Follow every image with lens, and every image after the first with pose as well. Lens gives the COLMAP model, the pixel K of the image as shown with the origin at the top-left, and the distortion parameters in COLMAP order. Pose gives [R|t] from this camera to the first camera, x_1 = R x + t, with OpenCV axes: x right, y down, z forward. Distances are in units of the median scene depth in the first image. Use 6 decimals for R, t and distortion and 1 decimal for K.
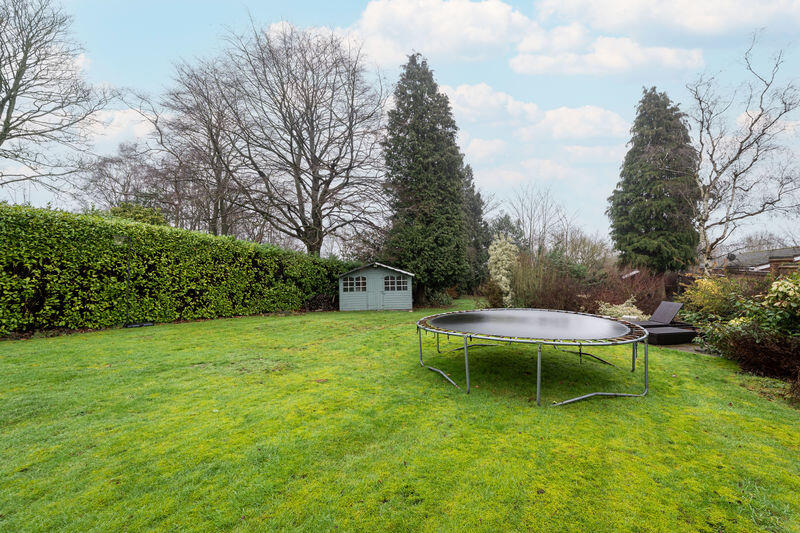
lens RADIAL K [[334.0, 0, 396.2], [0, 334.0, 268.1], [0, 0, 1]] dist [-0.005527, 0.000061]
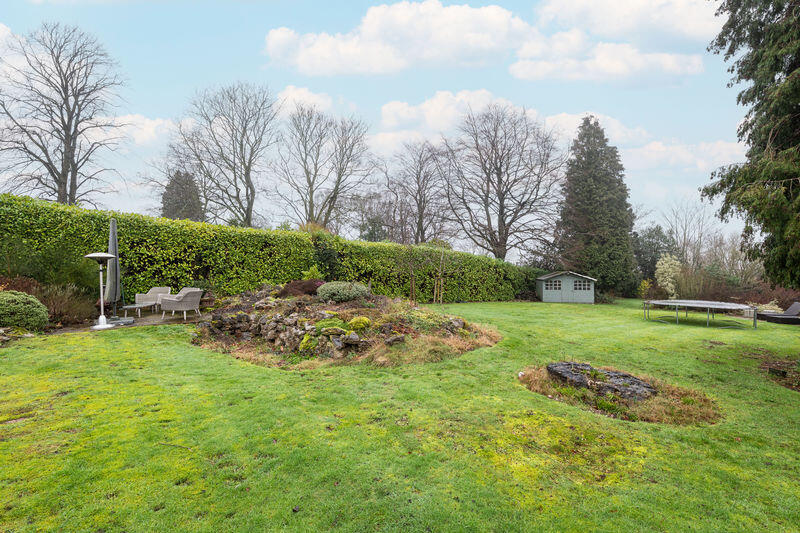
lens RADIAL K [[334.0, 0, 396.2], [0, 334.0, 268.1], [0, 0, 1]] dist [-0.005527, 0.000061]
pose [[0.951736, 0.017708, -0.306407, -0.337962], [-0.016566, 0.999843, 0.006327, -0.027606], [0.306471, -0.000945, 0.951880, -0.684637]]
